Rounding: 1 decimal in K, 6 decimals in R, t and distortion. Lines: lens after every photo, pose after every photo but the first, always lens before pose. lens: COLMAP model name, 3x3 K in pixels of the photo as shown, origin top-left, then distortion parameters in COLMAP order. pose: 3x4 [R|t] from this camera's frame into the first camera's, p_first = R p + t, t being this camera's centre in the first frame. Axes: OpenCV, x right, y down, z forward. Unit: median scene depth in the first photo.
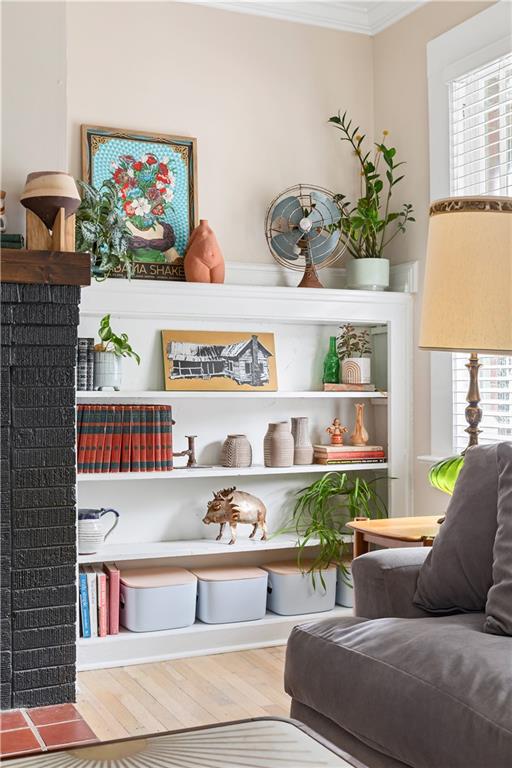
lens RADIAL K [[944.2, 0, 258.9], [0, 944.2, 397.2], [0, 0, 1]] dist [0.000906, 0.000000]
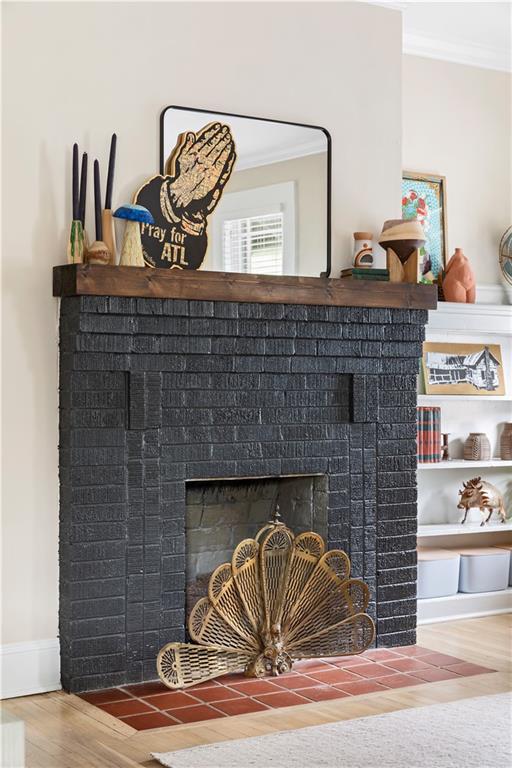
lens RADIAL K [[1190.3, 0, 246.6], [0, 1190.3, 407.8], [0, 0, 1]] dist [-0.005239, 0.000000]
pose [[0.993358, 0.001497, 0.115053, -0.480445], [-0.001625, 0.999998, 0.001019, 0.008177], [-0.115051, -0.001199, 0.993359, -0.425107]]
